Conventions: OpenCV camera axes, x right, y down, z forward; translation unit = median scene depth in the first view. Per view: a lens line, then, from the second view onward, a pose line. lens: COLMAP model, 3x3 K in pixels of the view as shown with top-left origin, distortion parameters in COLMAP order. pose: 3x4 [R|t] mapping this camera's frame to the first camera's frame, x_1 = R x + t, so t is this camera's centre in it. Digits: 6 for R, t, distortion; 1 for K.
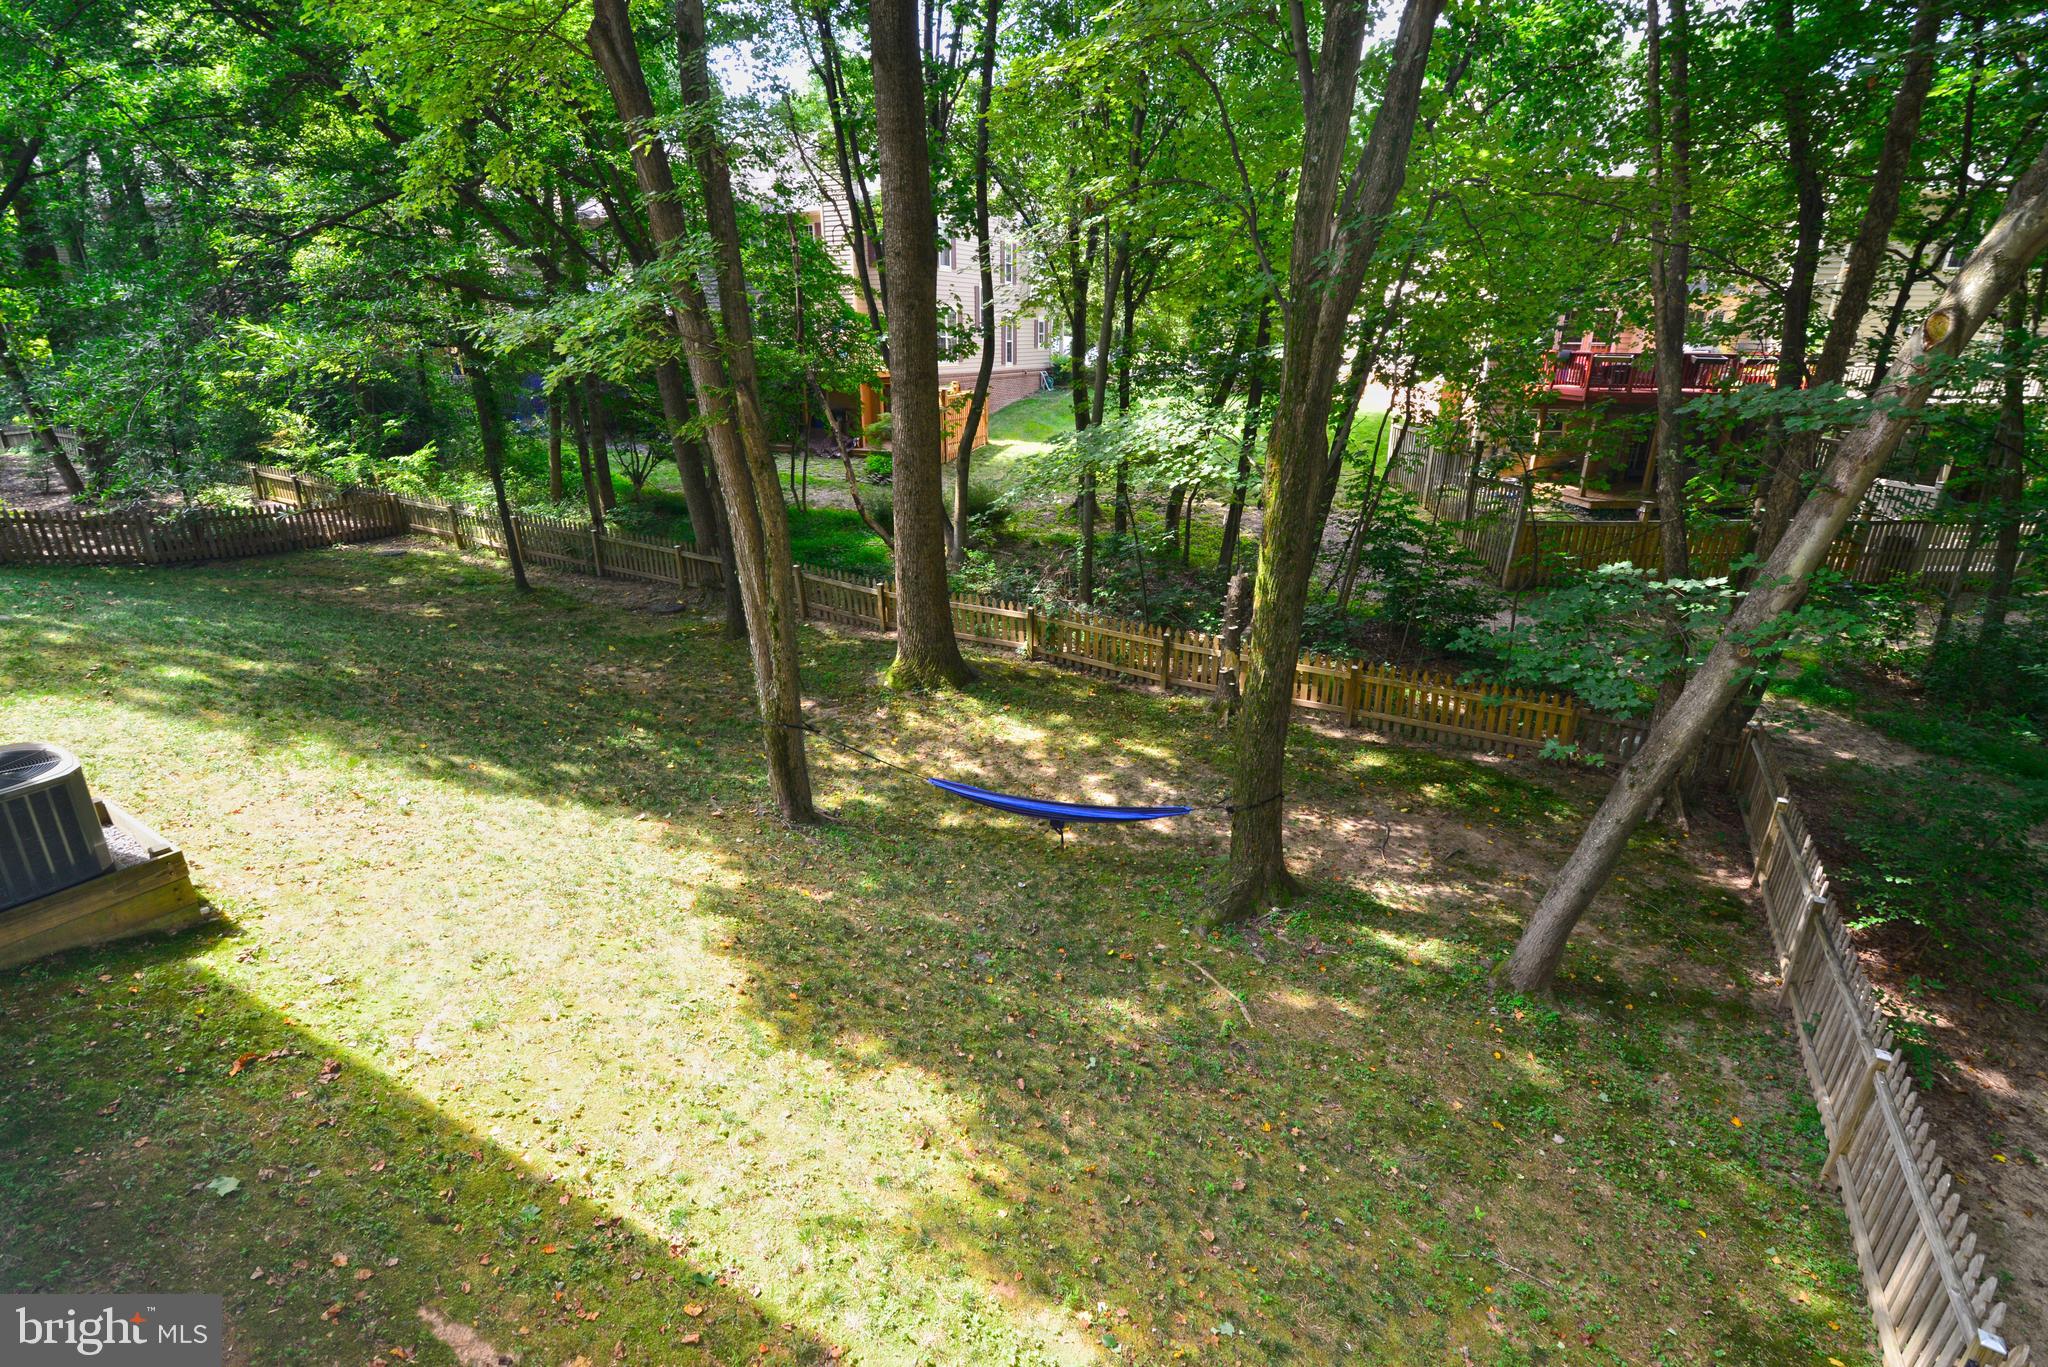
lens RADIAL K [[929.0, 0, 1015.5], [0, 929.0, 691.3], [0, 0, 1]] dist [-0.019845, -0.000556]
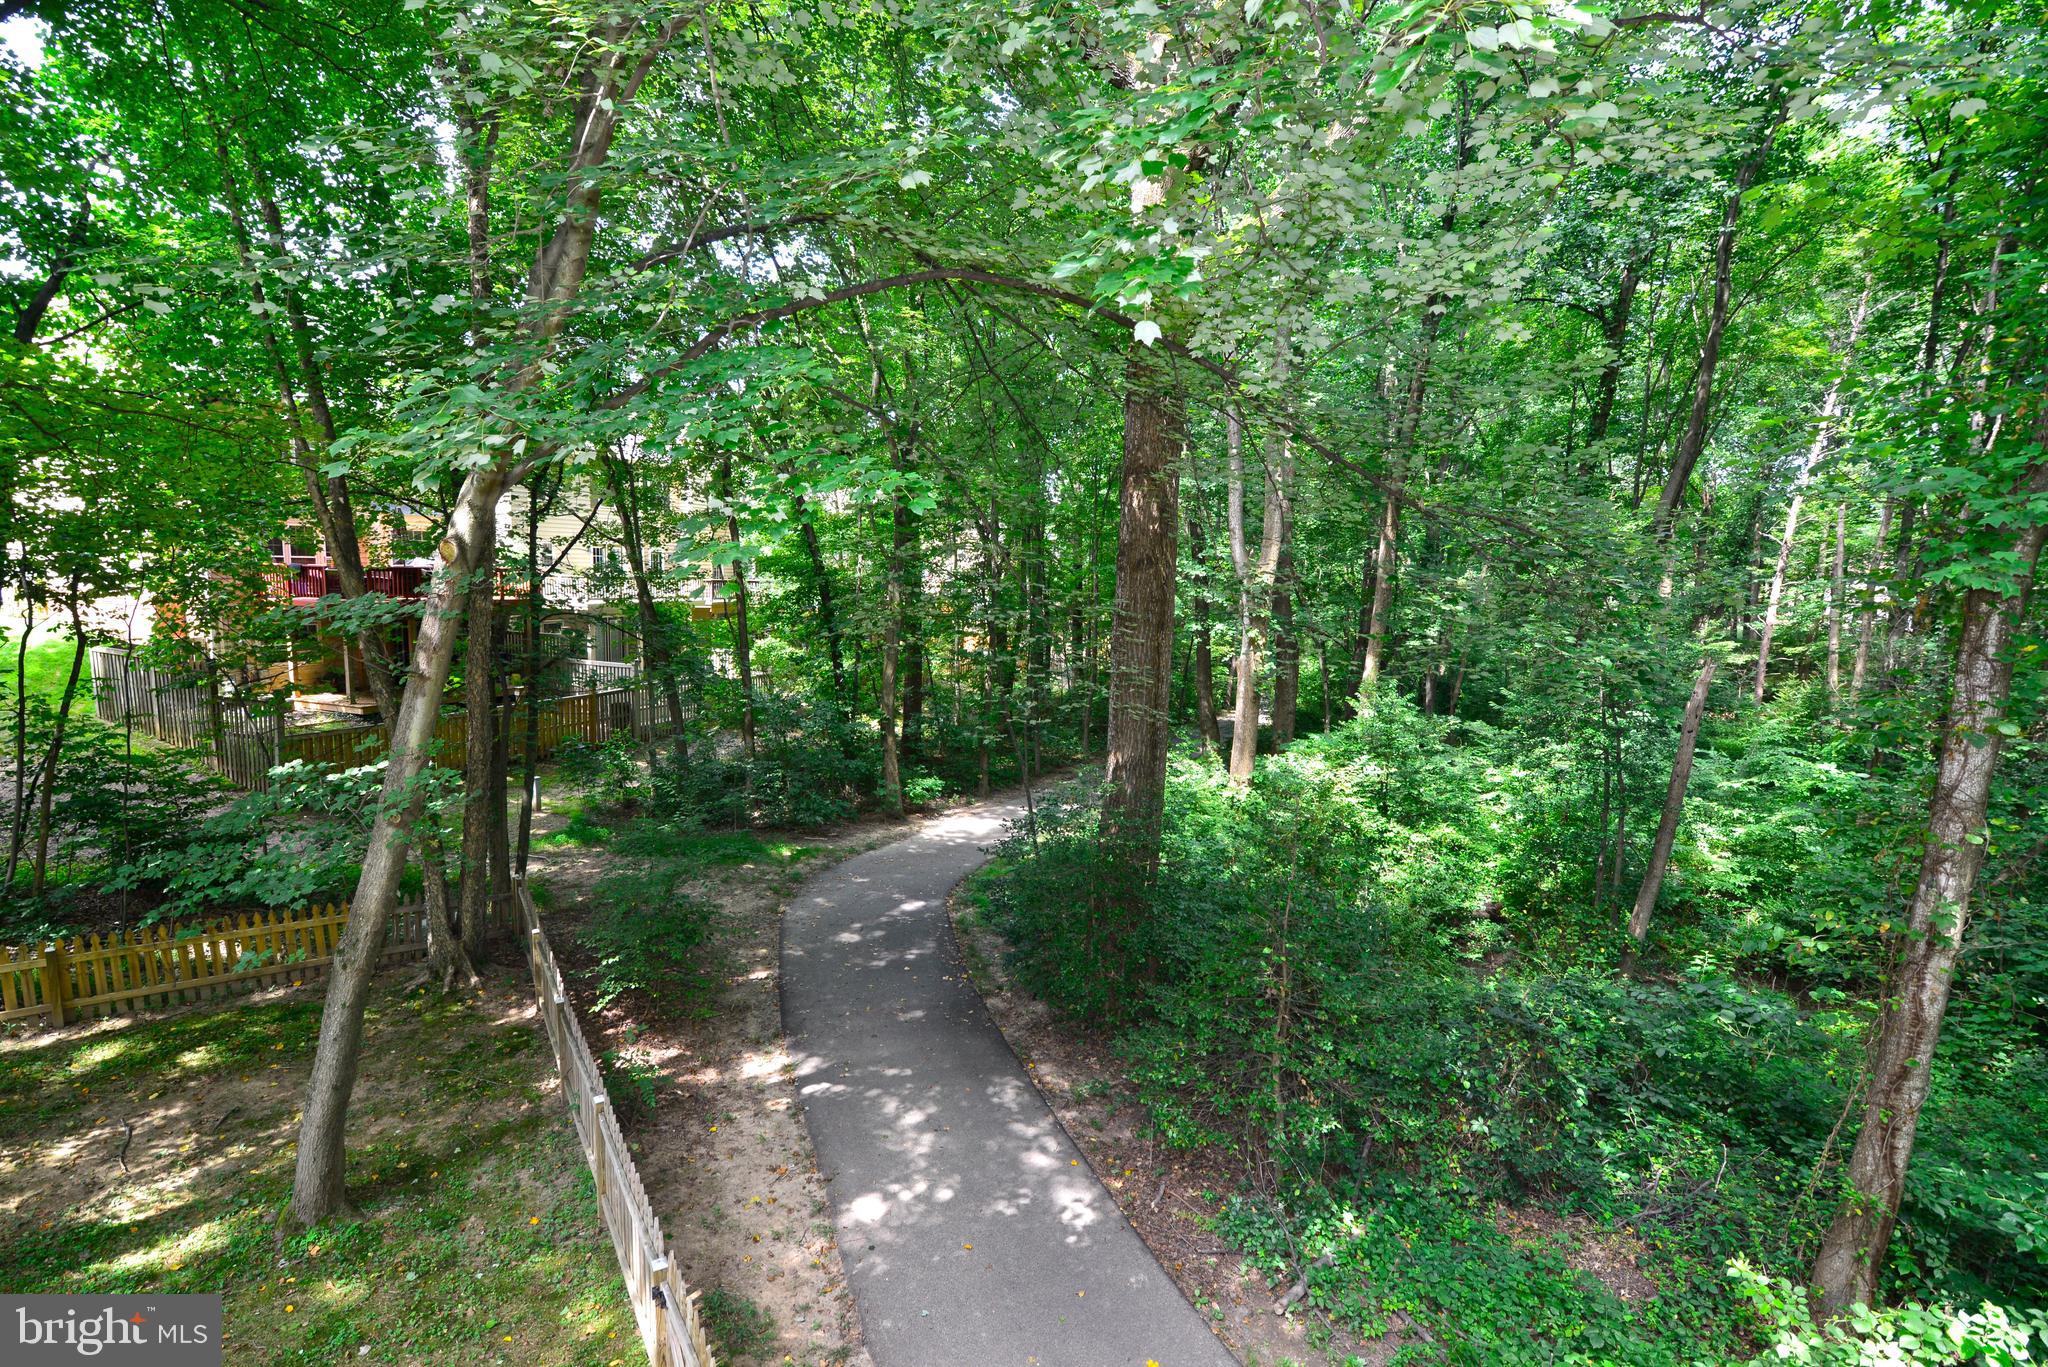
lens RADIAL K [[929.0, 0, 1015.5], [0, 929.0, 691.3], [0, 0, 1]] dist [-0.019845, -0.000556]
pose [[0.429725, -0.106082, 0.896707, 0.073353], [0.297266, 0.954337, -0.029558, 0.043322], [-0.852625, 0.279263, 0.441637, -0.128636]]
